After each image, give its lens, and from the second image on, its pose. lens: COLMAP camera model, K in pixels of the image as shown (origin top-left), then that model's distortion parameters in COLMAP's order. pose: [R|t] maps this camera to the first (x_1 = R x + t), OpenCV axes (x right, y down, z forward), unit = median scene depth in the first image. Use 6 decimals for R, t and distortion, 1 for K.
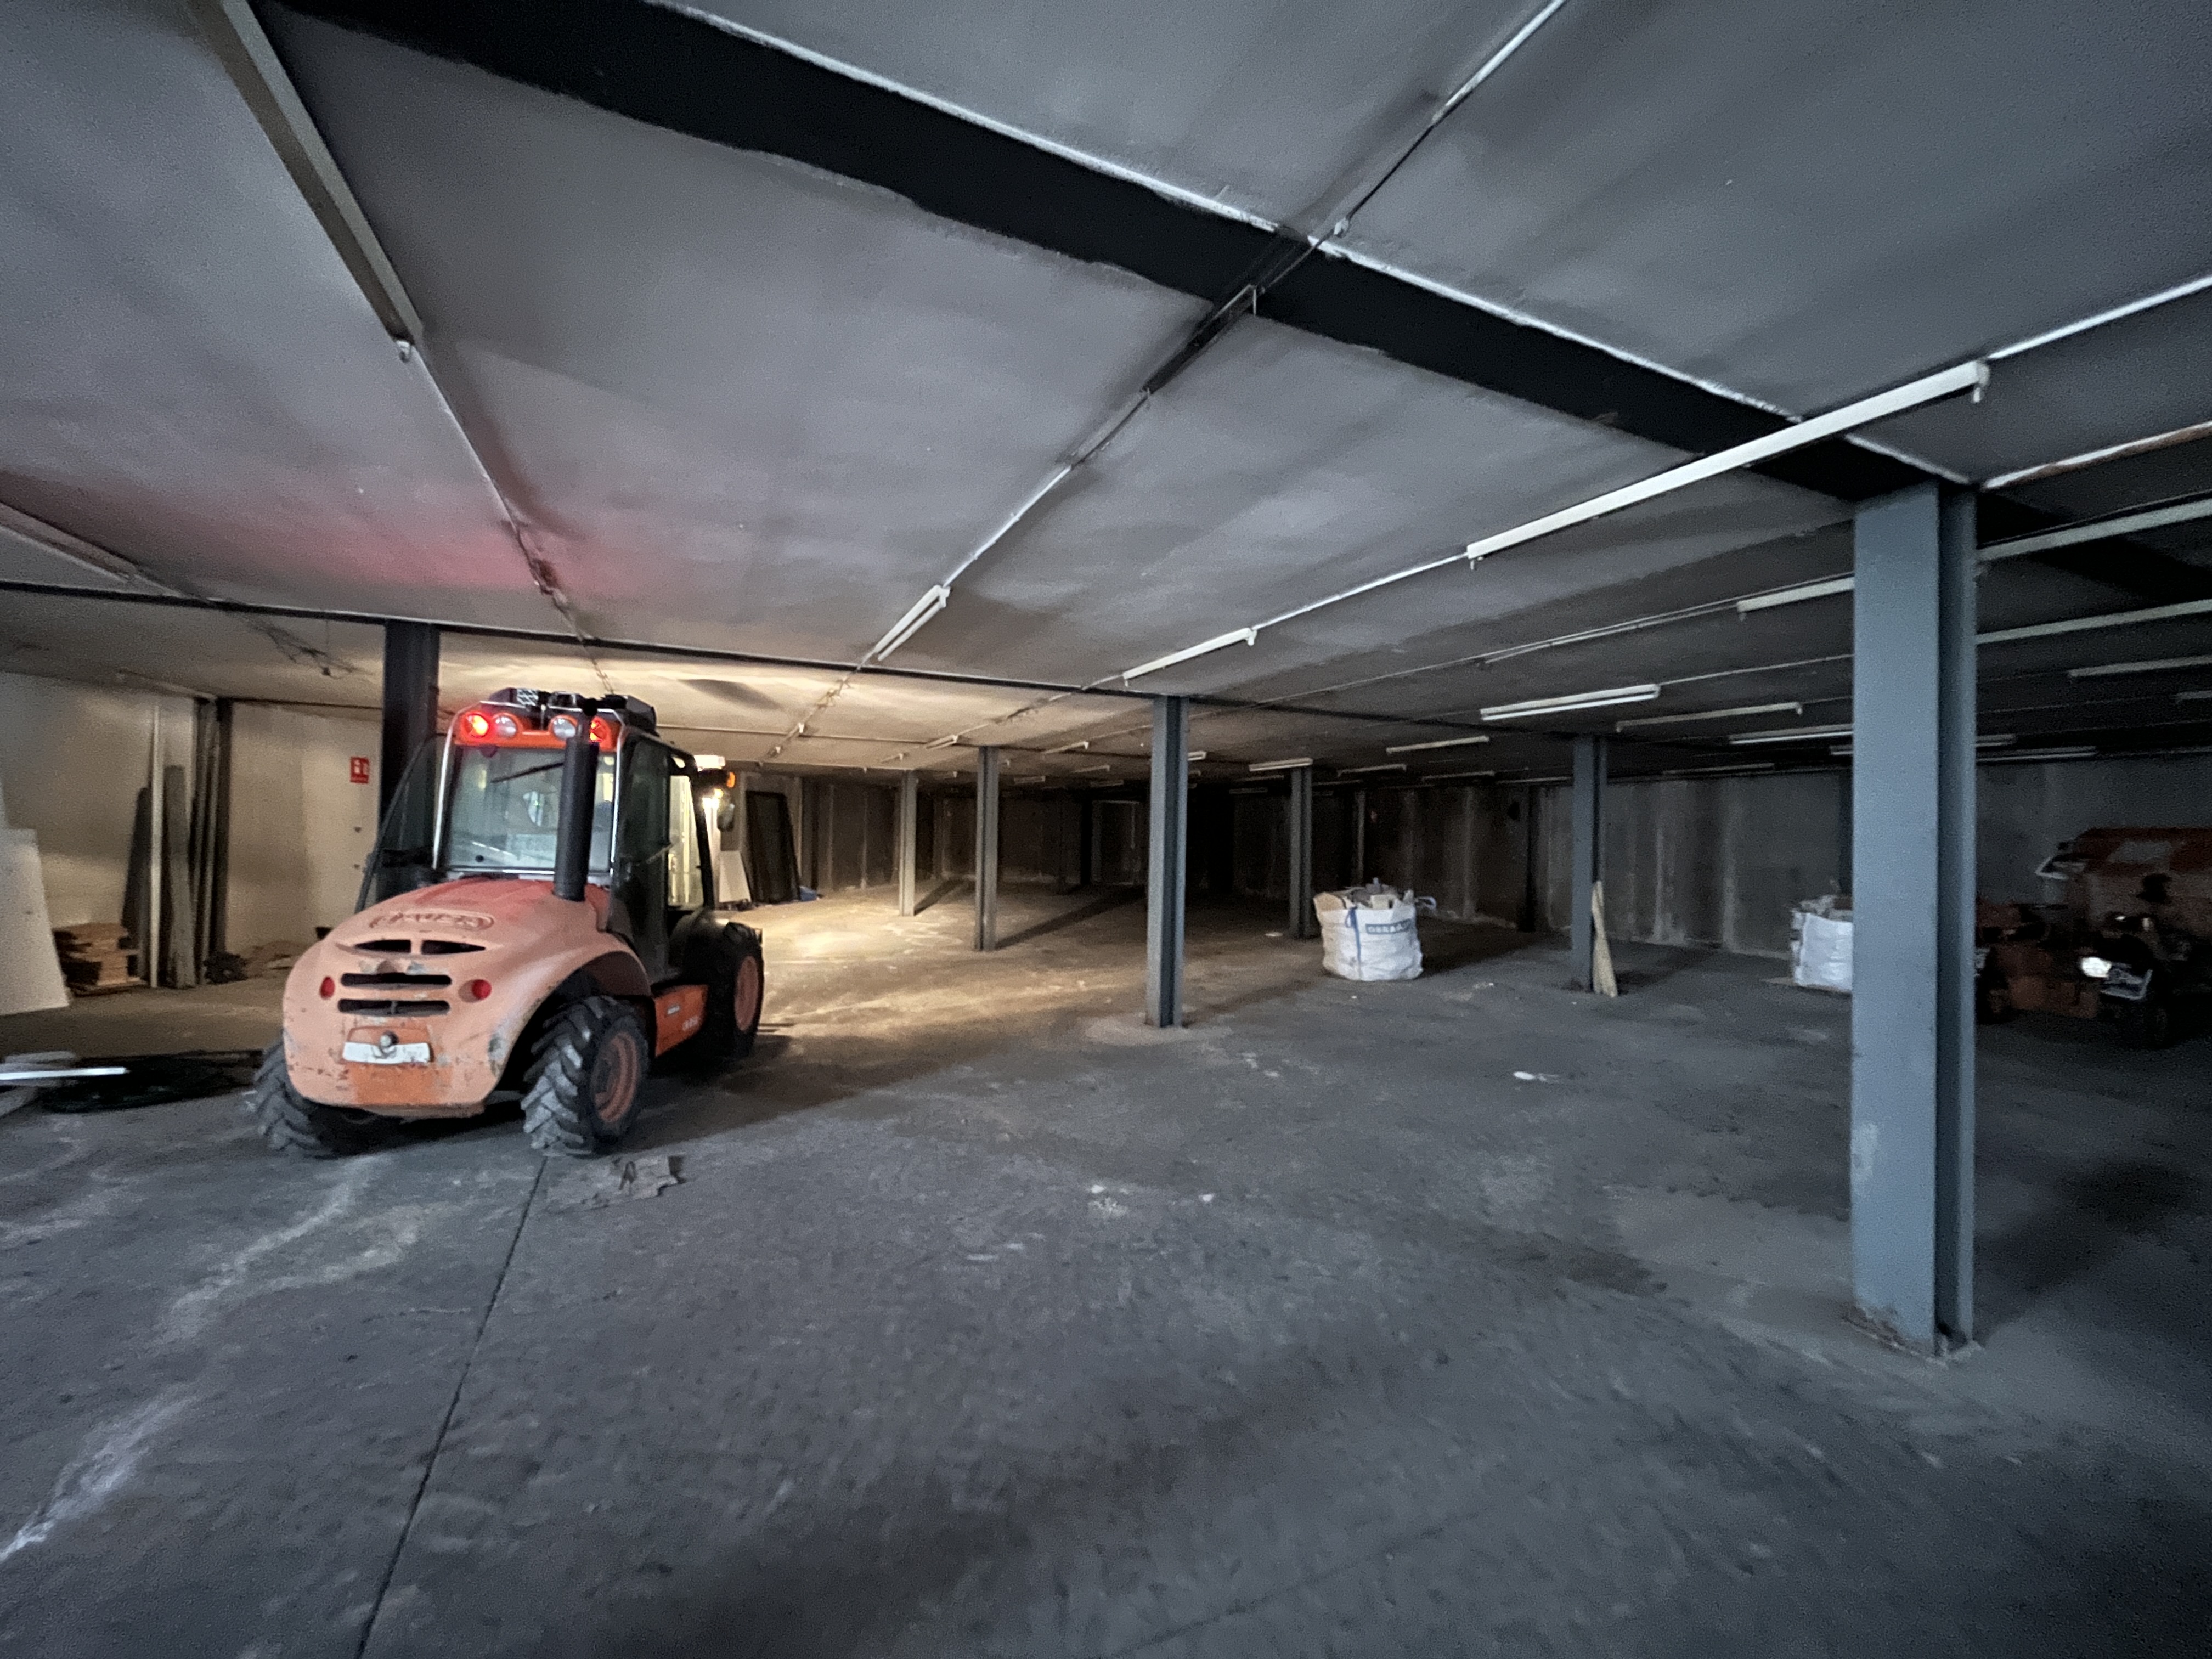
lens RADIAL K [[896.4, 0, 1102.7], [0, 896.4, 829.6], [0, 0, 1]] dist [-0.002664, -0.000029]
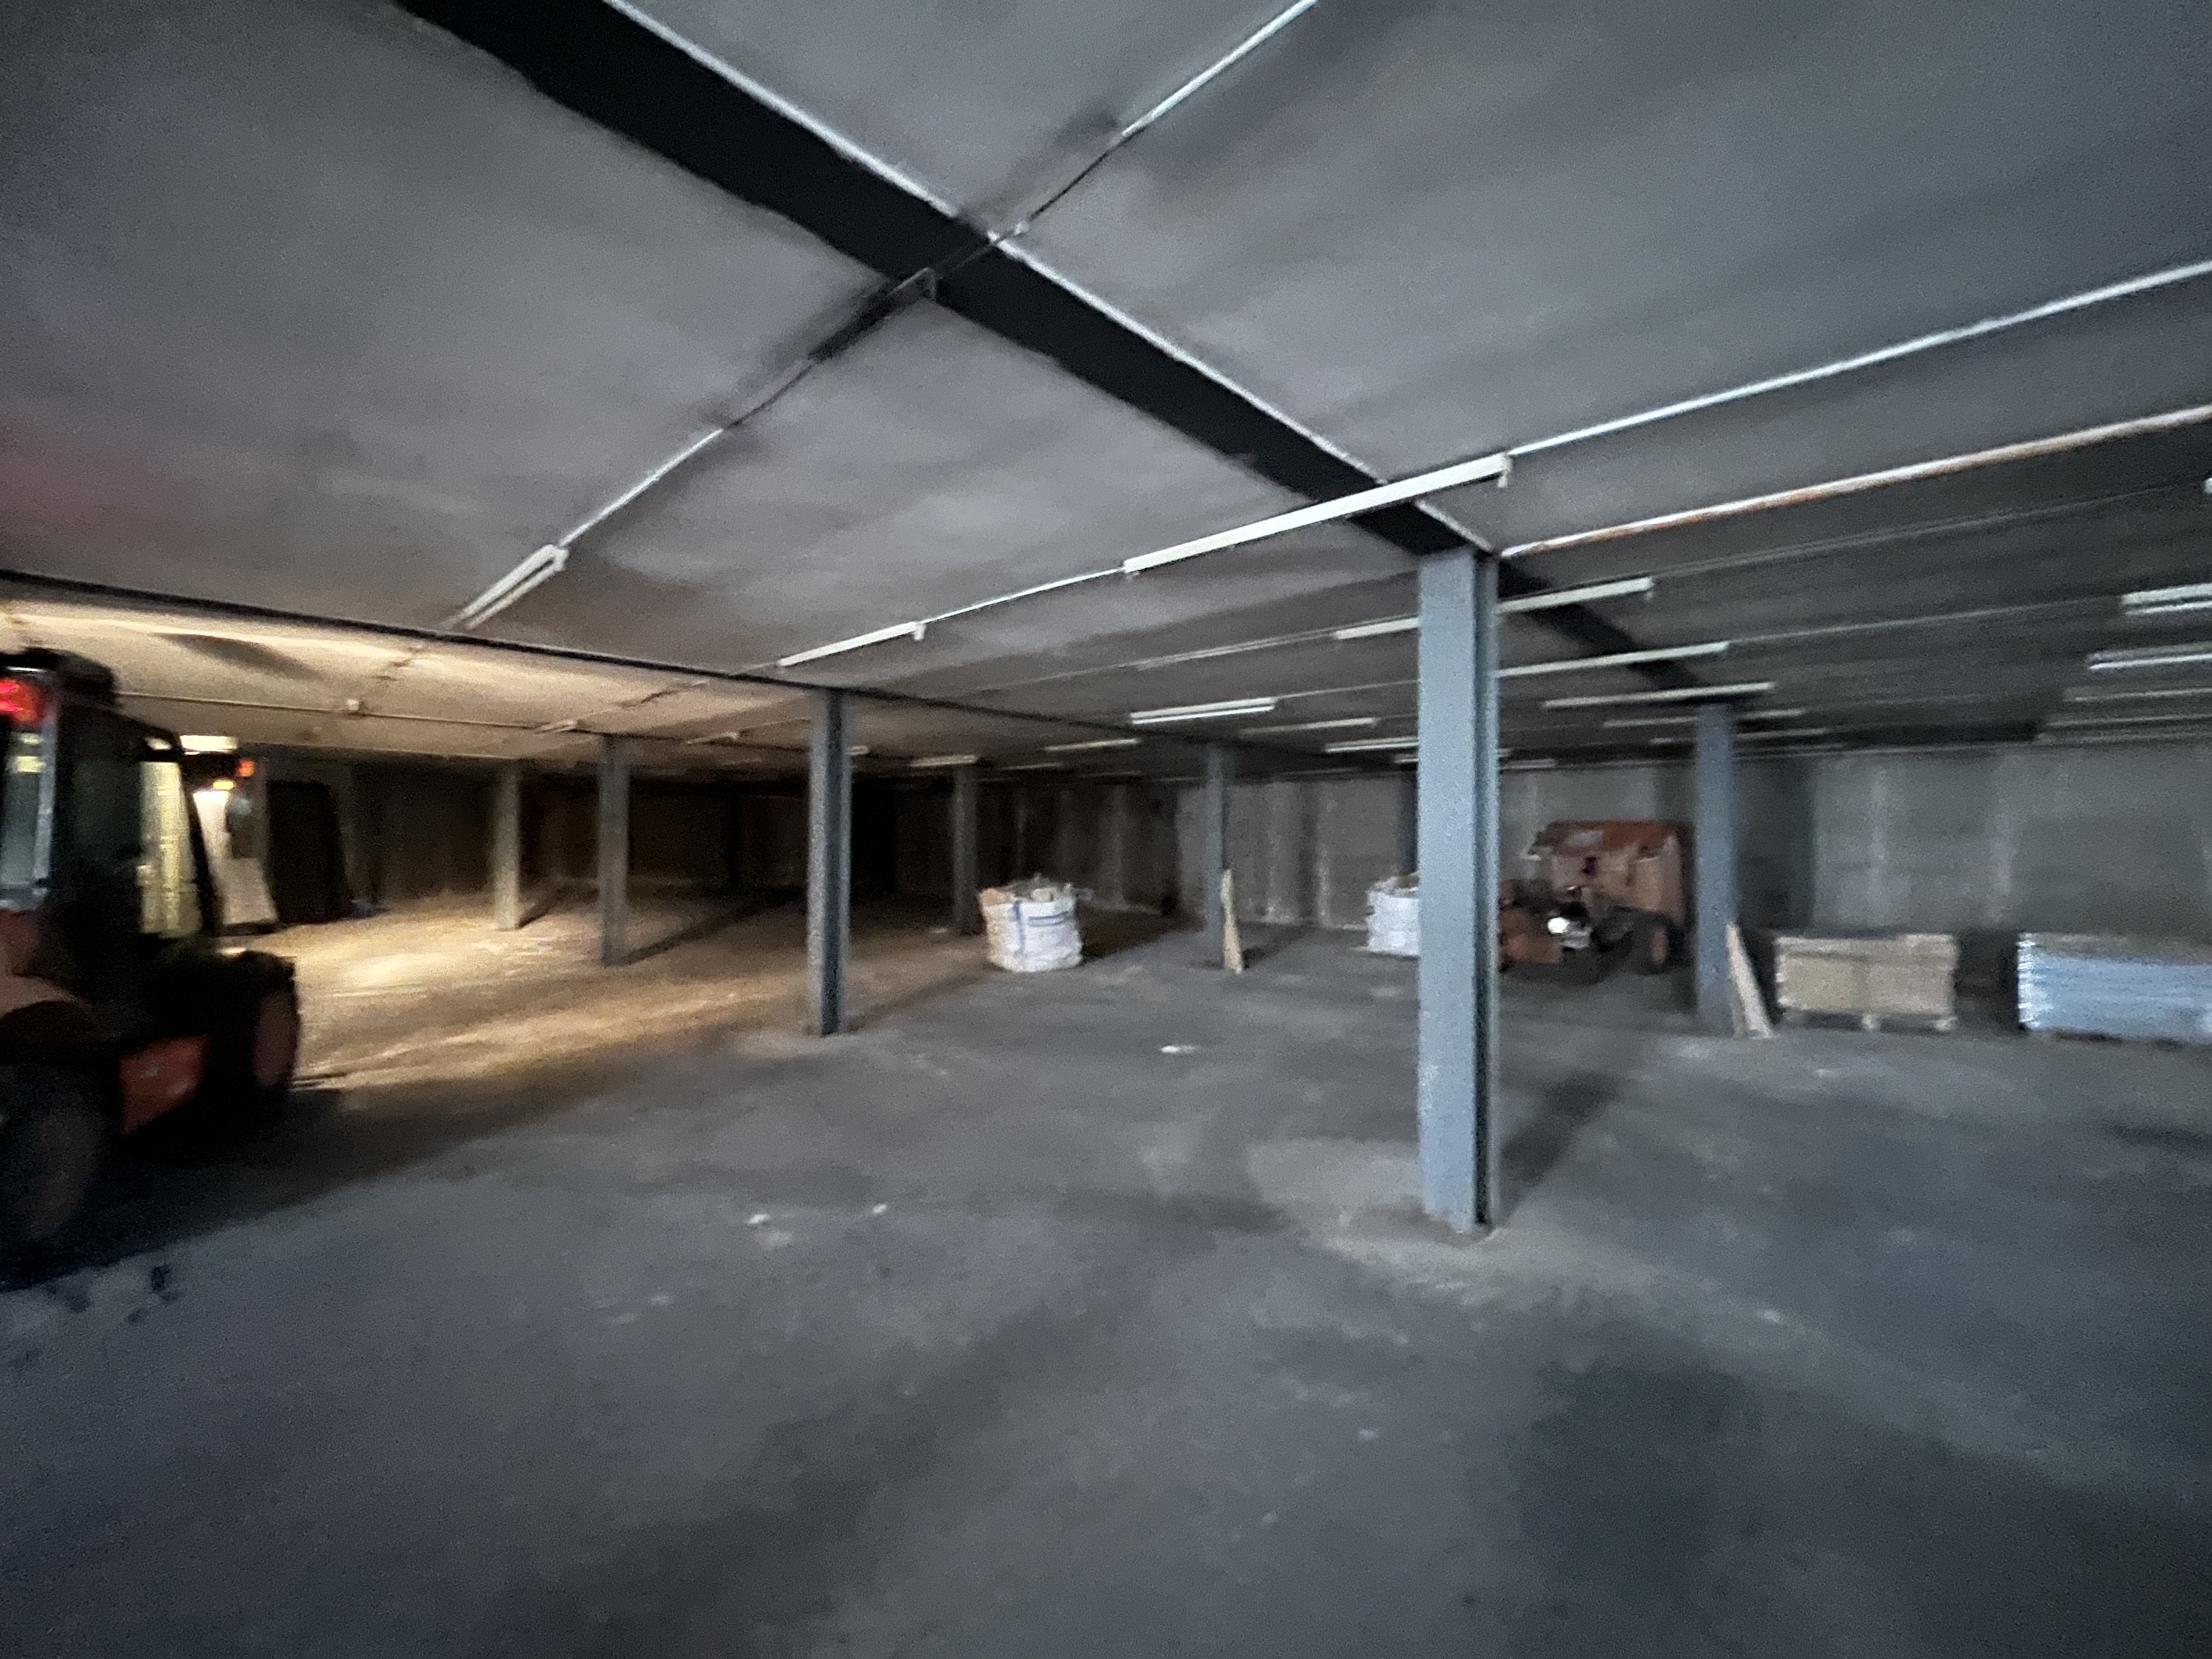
lens RADIAL K [[896.4, 0, 1102.3], [0, 896.4, 829.5], [0, 0, 1]] dist [-0.002664, -0.000029]
pose [[0.931155, -0.008334, 0.364529, -0.006333], [0.006854, 0.999962, 0.005354, -0.001166], [-0.364560, -0.002487, 0.931177, 0.008900]]
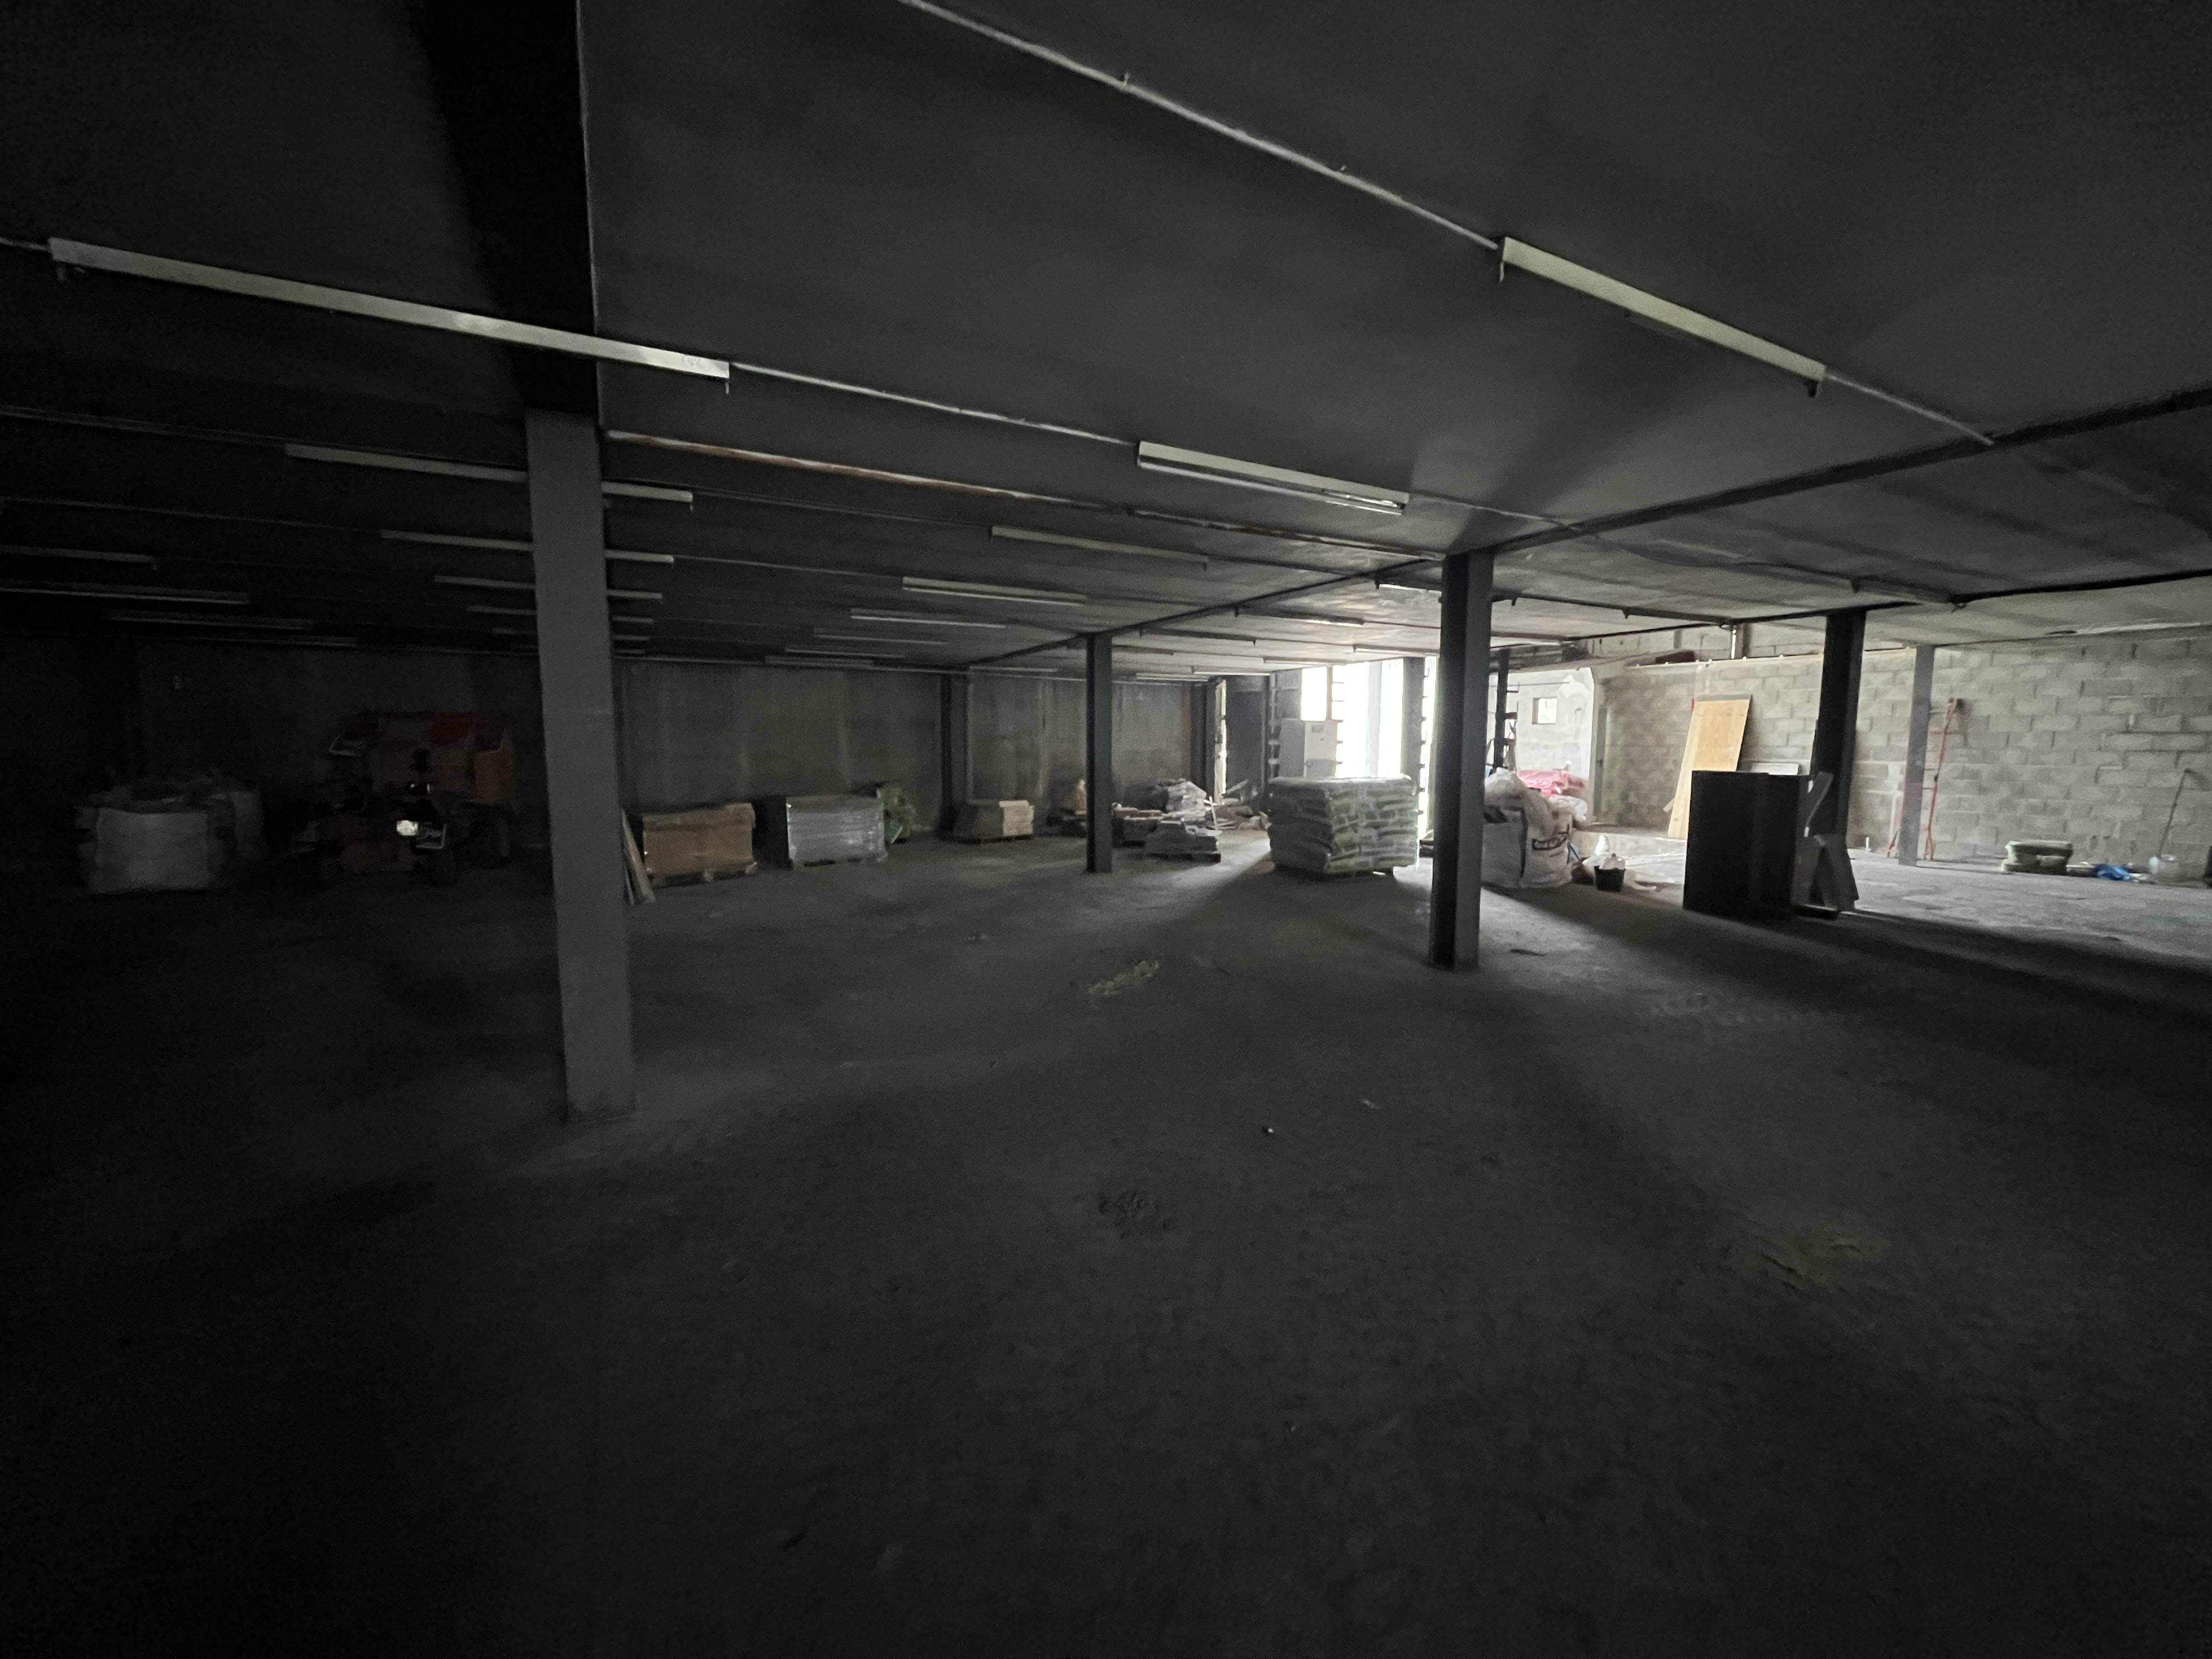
lens RADIAL K [[896.4, 0, 1103.2], [0, 896.4, 833.1], [0, 0, 1]] dist [-0.002664, -0.000029]
pose [[-0.060968, -0.121602, 0.990705, -0.187211], [-0.013369, 0.992562, 0.121007, 0.004943], [-0.998050, -0.005868, -0.062141, 0.194273]]
